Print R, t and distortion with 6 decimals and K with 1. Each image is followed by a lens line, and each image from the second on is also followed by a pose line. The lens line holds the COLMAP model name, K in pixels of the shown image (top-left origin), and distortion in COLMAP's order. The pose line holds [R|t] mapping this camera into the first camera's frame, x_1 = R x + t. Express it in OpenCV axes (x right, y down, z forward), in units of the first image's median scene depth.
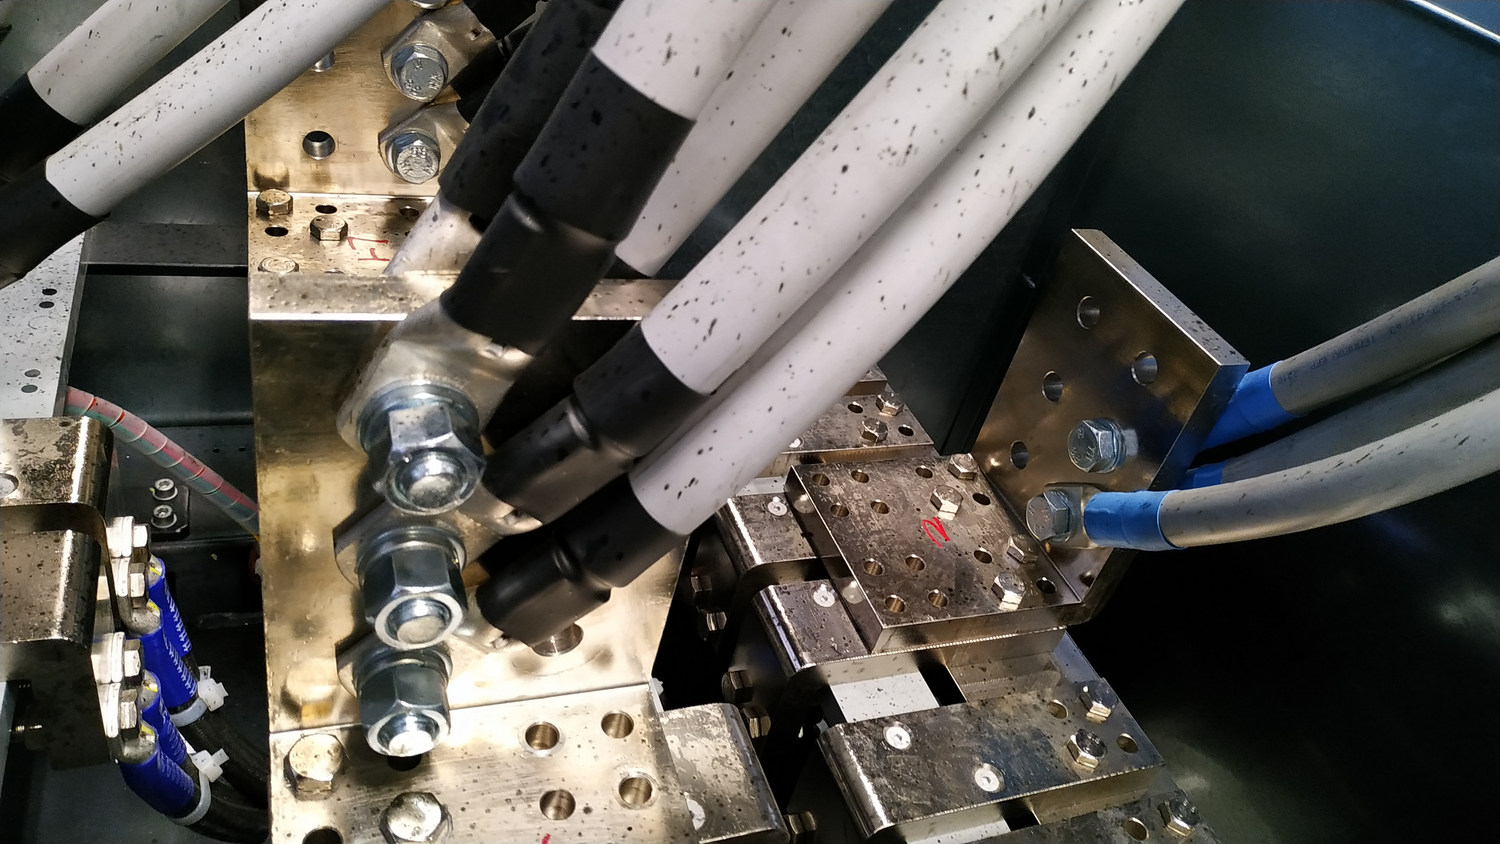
lens RADIAL K [[1092.7, 0, 750.0], [0, 1092.7, 422.0], [0, 0, 1]] dist [0.000890, -0.010734]
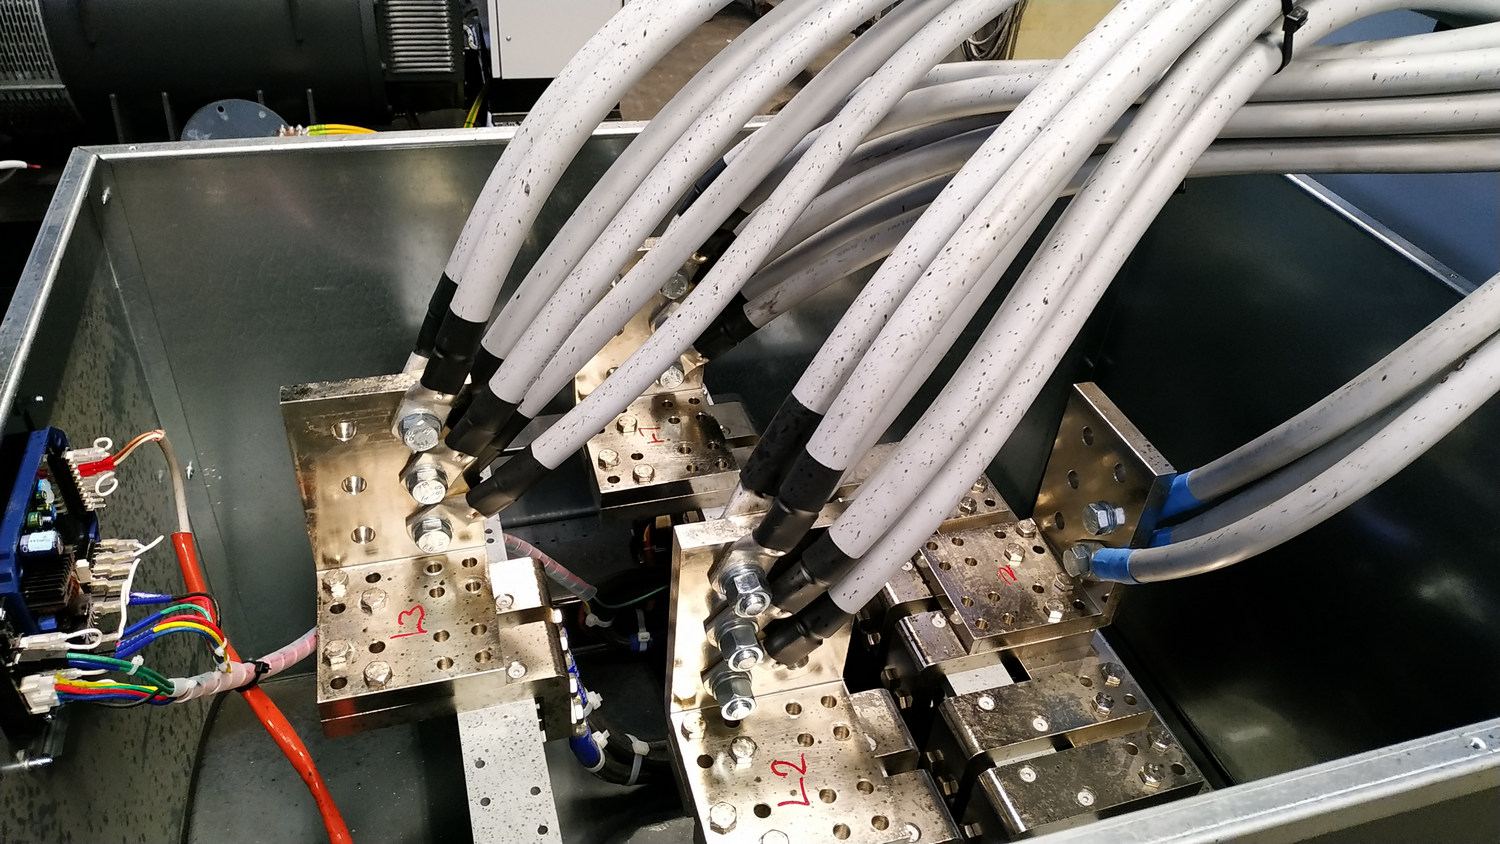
lens RADIAL K [[1092.7, 0, 750.0], [0, 1092.7, 422.0], [0, 0, 1]] dist [0.000890, -0.010734]
pose [[0.987067, -0.088866, -0.133422, 0.036716], [0.089599, 0.995978, -0.000513, -0.180349], [0.132931, -0.011448, 0.991059, -0.732653]]
